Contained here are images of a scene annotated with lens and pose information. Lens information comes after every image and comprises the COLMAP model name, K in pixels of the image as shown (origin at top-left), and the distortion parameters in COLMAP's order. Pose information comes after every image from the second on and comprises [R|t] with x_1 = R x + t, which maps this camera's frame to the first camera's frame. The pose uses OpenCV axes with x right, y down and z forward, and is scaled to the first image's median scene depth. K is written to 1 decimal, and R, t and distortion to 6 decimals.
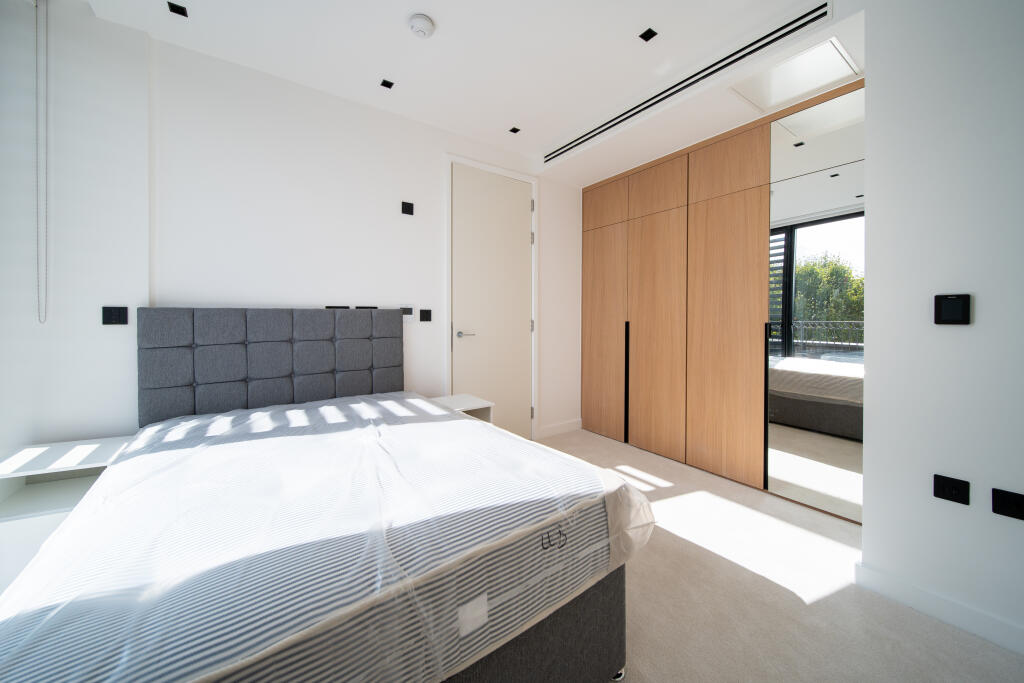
lens RADIAL K [[368.8, 0, 499.0], [0, 368.8, 323.3], [0, 0, 1]] dist [-0.001104, -0.000053]
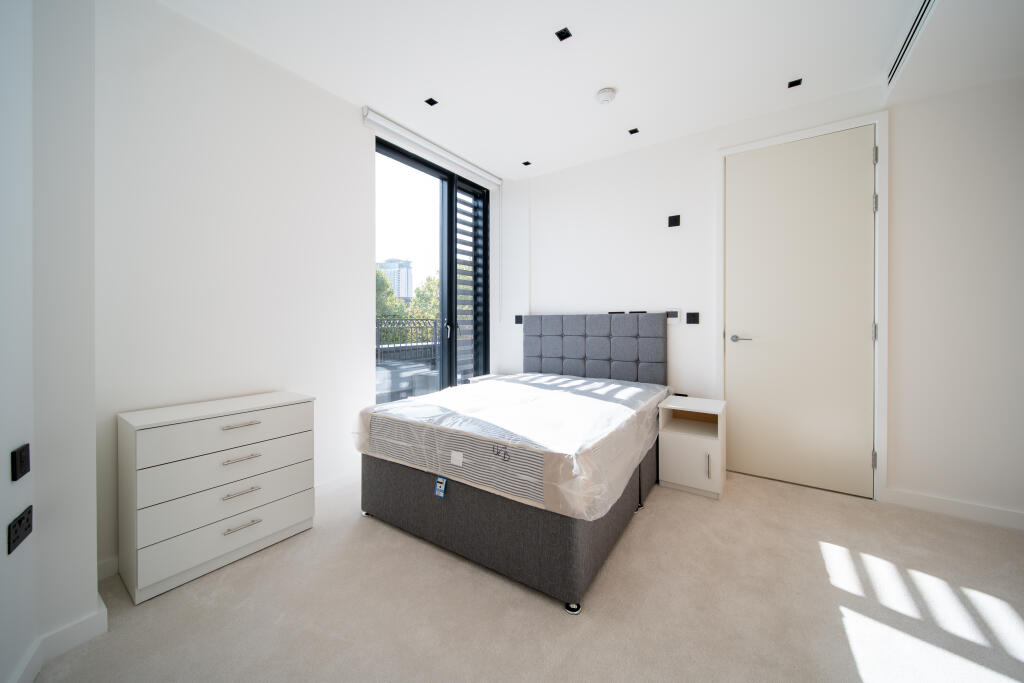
lens RADIAL K [[368.8, 0, 499.0], [0, 368.8, 323.3], [0, 0, 1]] dist [-0.001104, -0.000053]
pose [[0.319084, 0.017990, -0.947556, 0.681557], [-0.002954, 0.999834, 0.017987, -0.026762], [0.947722, -0.002940, 0.319084, 0.164818]]
